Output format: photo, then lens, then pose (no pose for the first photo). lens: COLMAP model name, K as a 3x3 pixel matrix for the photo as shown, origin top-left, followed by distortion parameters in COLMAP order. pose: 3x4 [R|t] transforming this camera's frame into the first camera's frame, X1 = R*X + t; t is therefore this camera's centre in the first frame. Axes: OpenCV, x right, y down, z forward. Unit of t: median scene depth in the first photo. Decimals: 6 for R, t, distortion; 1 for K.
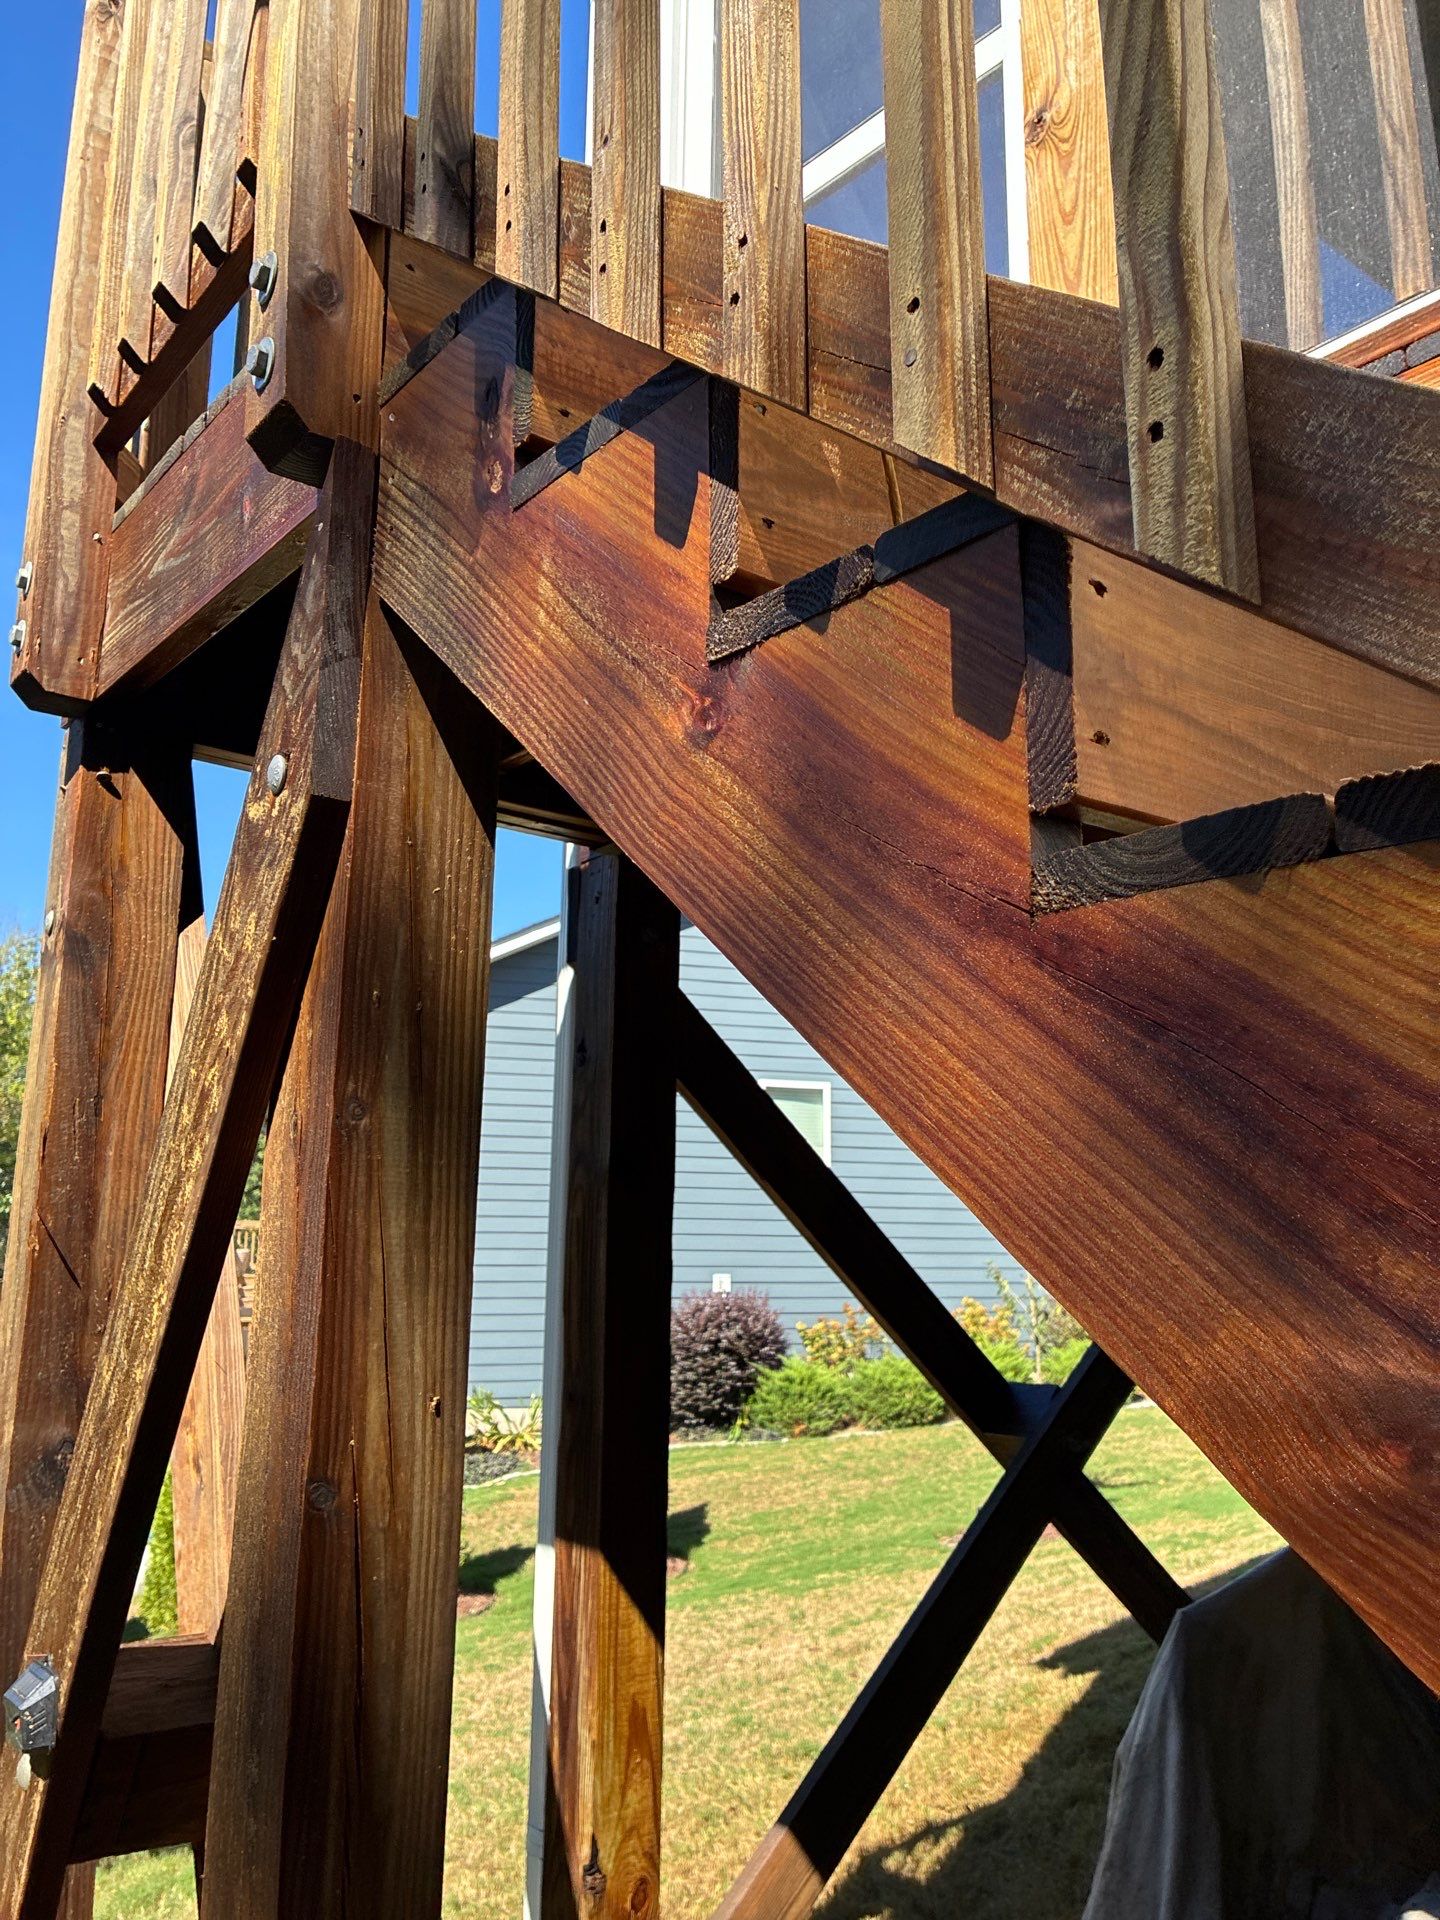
lens RADIAL K [[1454.3, 0, 709.9], [0, 1454.3, 965.9], [0, 0, 1]] dist [0.032387, -0.030030]
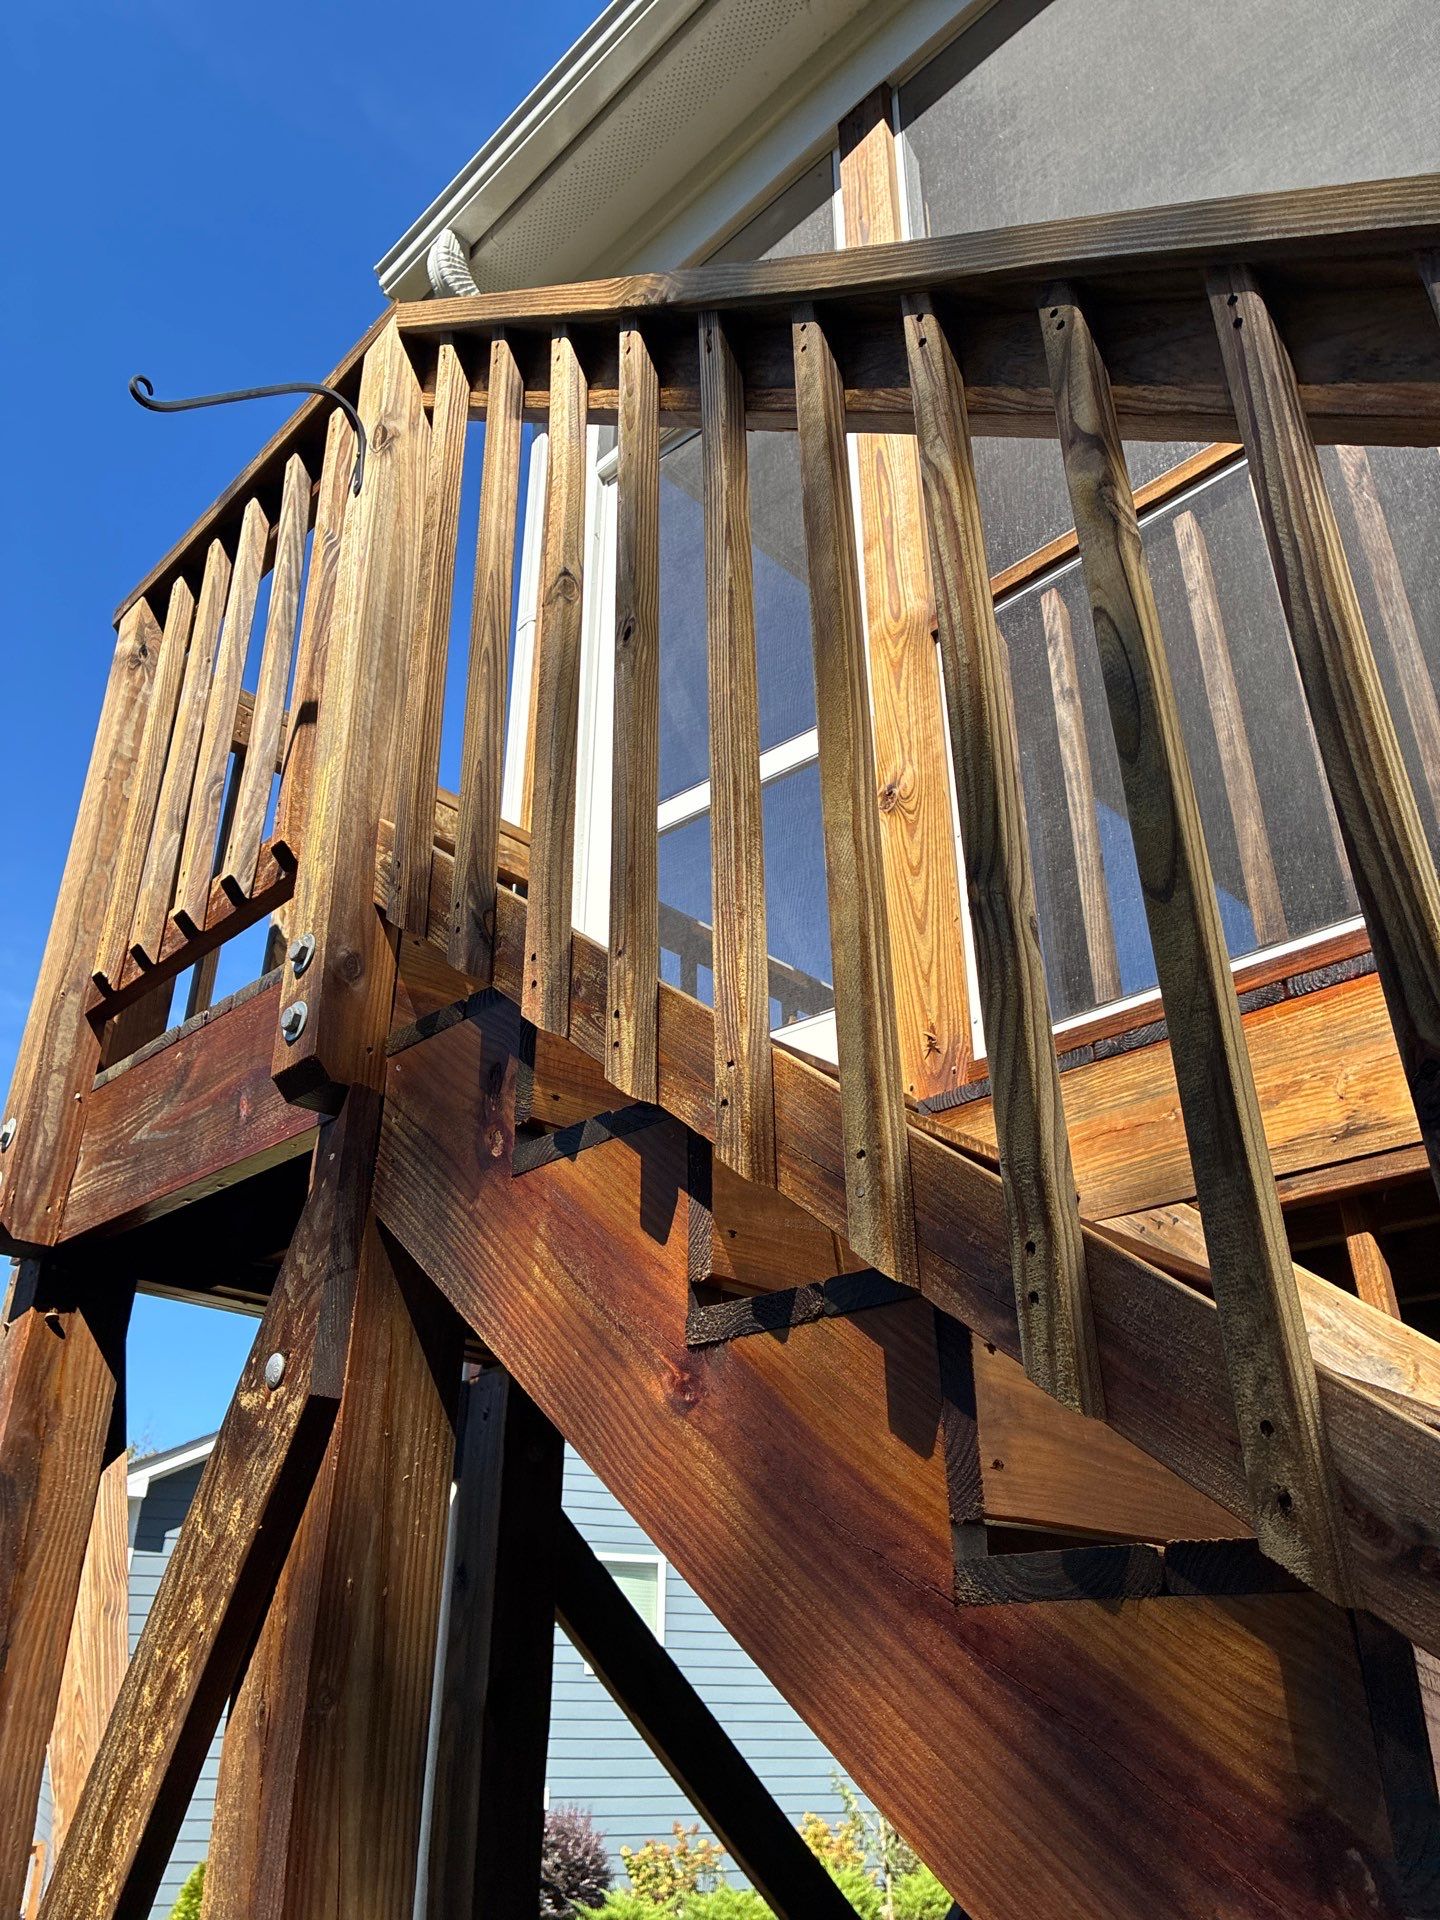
lens RADIAL K [[1454.3, 0, 709.9], [0, 1454.3, 965.9], [0, 0, 1]] dist [0.032387, -0.030030]
pose [[0.993321, 0.048944, 0.104492, -0.098136], [-0.016106, 0.955529, -0.294458, -0.109780], [-0.114258, 0.290808, 0.949935, -0.243616]]
